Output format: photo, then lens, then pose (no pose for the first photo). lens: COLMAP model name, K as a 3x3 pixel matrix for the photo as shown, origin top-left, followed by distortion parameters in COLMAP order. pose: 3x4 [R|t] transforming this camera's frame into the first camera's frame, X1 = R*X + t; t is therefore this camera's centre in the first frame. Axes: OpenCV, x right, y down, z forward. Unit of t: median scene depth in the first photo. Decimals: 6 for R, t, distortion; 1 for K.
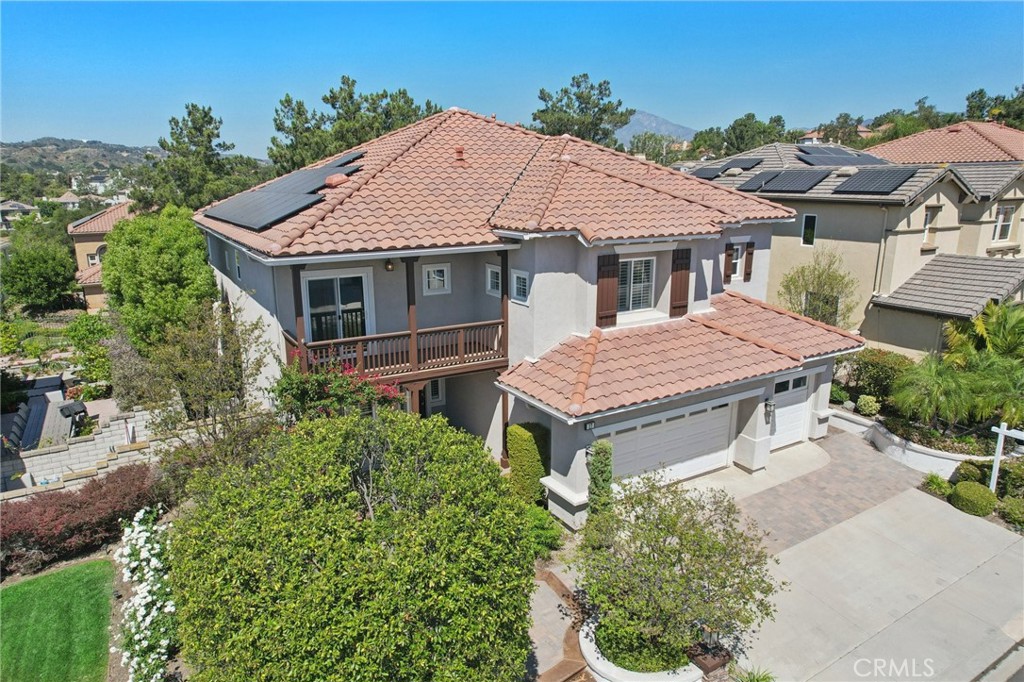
lens RADIAL K [[653.7, 0, 514.1], [0, 653.7, 349.3], [0, 0, 1]] dist [-0.051641, 0.034155]
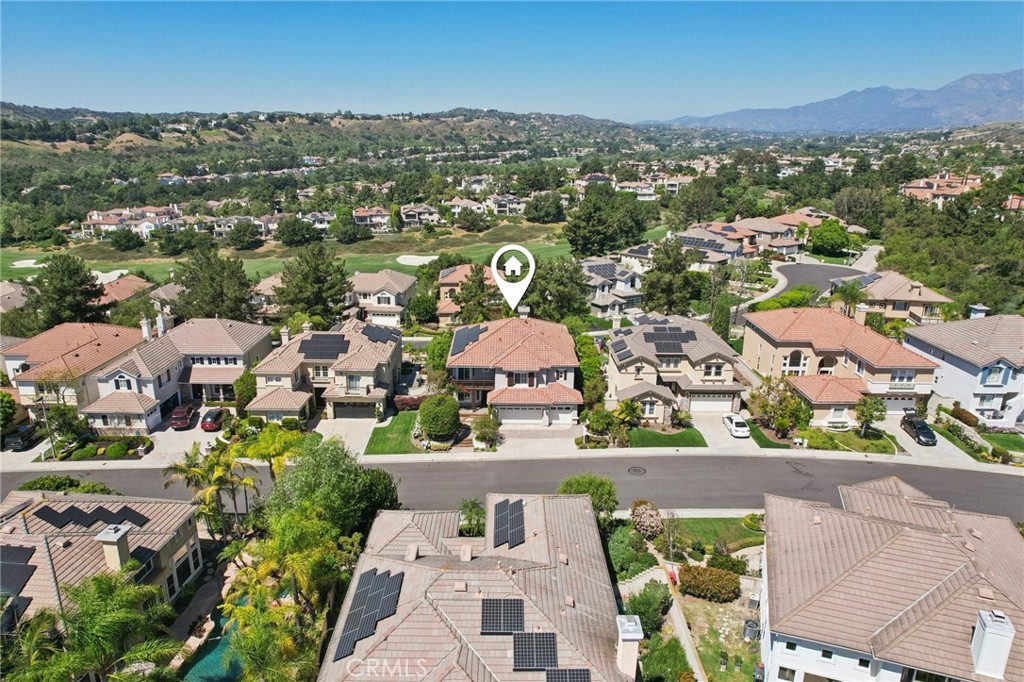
lens RADIAL K [[653.7, 0, 501.9], [0, 653.7, 345.1], [0, 0, 1]] dist [-0.051641, 0.034155]
pose [[0.855597, 0.163491, -0.491147, 2.065818], [-0.142378, 0.986544, 0.080369, -0.614637], [0.497677, 0.001165, 0.867361, -2.743265]]
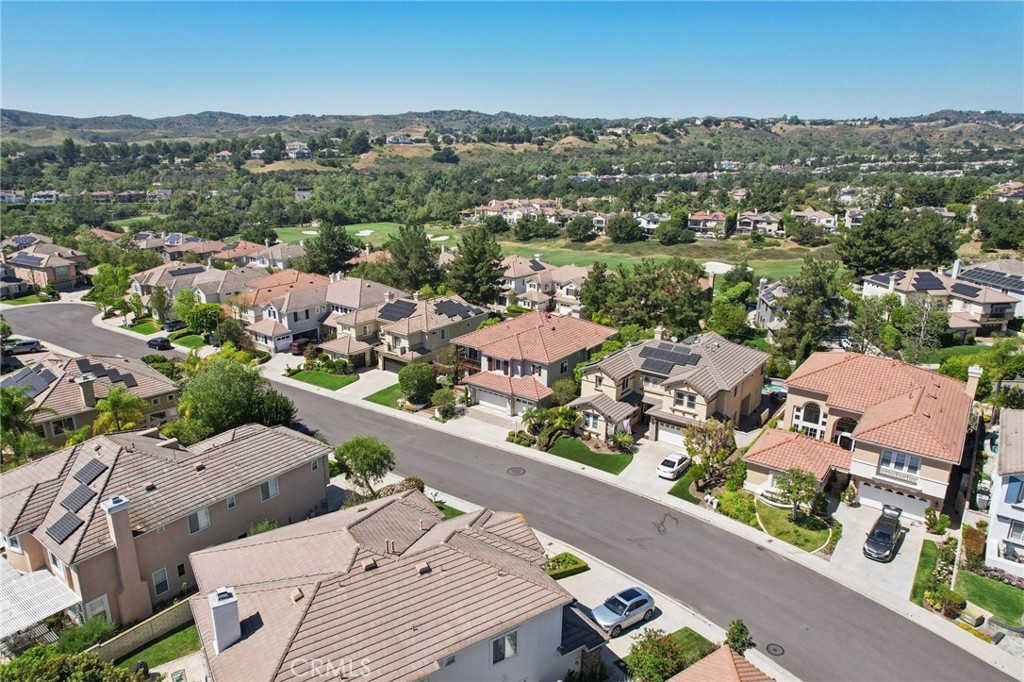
lens RADIAL K [[653.7, 0, 510.7], [0, 653.7, 346.1], [0, 0, 1]] dist [-0.051641, 0.034155]
pose [[0.380511, 0.281569, -0.880869, 3.939139], [-0.246841, 0.948886, 0.196683, -1.070968], [0.891224, 0.142594, 0.430565, -0.893547]]
